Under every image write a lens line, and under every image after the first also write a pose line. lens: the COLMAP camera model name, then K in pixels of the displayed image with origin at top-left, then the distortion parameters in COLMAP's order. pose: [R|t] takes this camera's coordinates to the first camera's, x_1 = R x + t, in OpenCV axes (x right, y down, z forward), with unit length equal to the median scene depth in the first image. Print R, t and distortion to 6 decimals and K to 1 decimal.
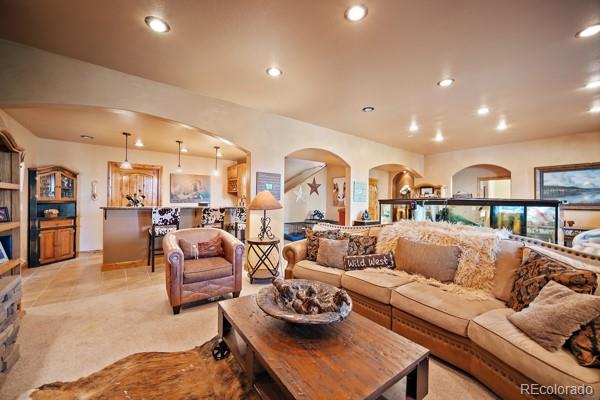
lens RADIAL K [[236.9, 0, 300.1], [0, 236.9, 200.4], [0, 0, 1]] dist [-0.001066, -0.000078]
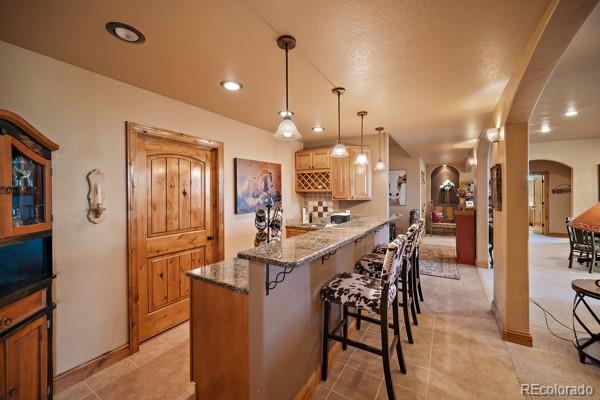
lens RADIAL K [[236.9, 0, 301.3], [0, 236.9, 195.6], [0, 0, 1]] dist [-0.001066, -0.000078]
pose [[0.920830, -0.024346, 0.389204, -0.625378], [0.020569, 0.999692, 0.013868, -0.036184], [-0.389421, -0.004764, 0.921047, 0.468733]]
